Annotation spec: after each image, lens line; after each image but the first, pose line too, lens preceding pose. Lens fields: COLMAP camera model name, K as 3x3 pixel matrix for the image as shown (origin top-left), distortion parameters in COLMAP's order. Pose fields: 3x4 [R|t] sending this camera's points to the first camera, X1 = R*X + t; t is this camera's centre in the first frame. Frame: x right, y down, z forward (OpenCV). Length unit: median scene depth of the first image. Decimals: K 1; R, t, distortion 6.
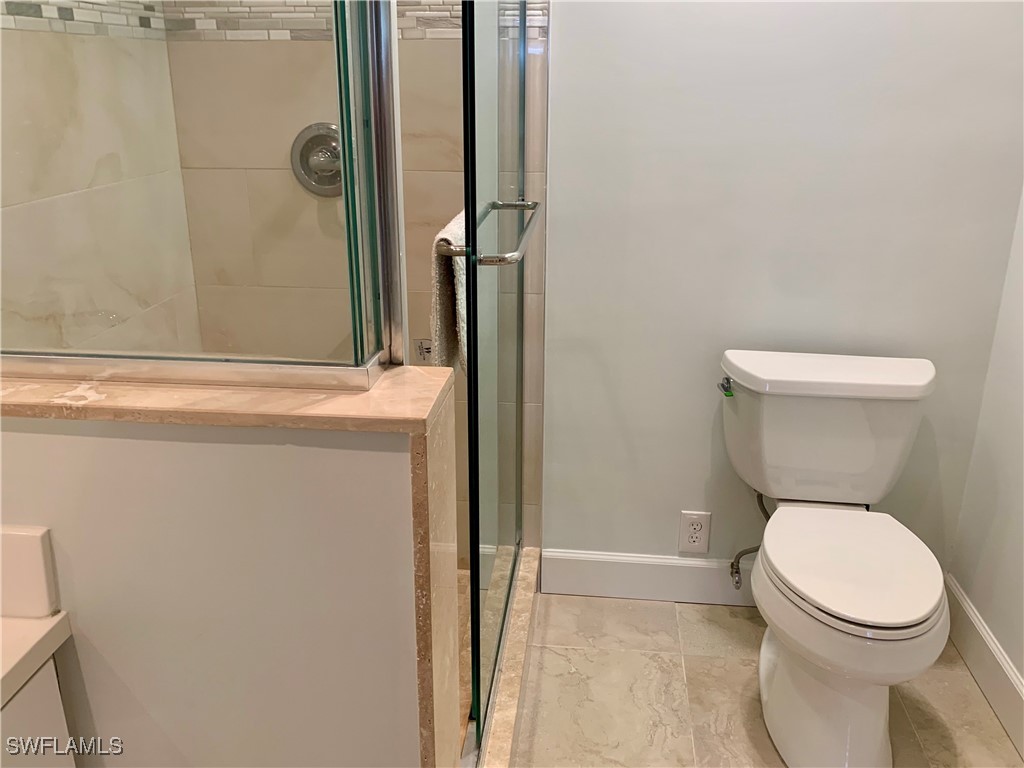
lens RADIAL K [[890.3, 0, 512.9], [0, 890.3, 401.1], [0, 0, 1]] dist [0.044151, -0.043338]
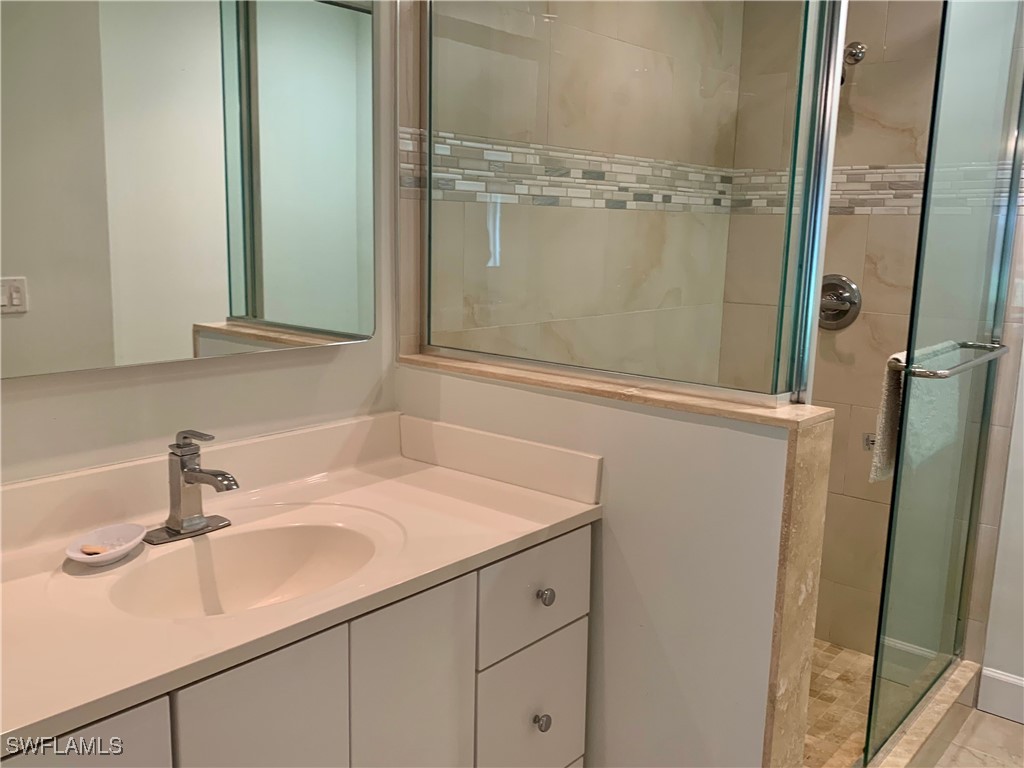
lens RADIAL K [[911.3, 0, 513.5], [0, 911.3, 385.2], [0, 0, 1]] dist [0.059395, -0.065043]
pose [[0.826467, 0.111398, -0.551854, 0.189429], [-0.212465, 0.969461, -0.122494, 0.129109], [0.521355, 0.218487, 0.824895, -0.365531]]
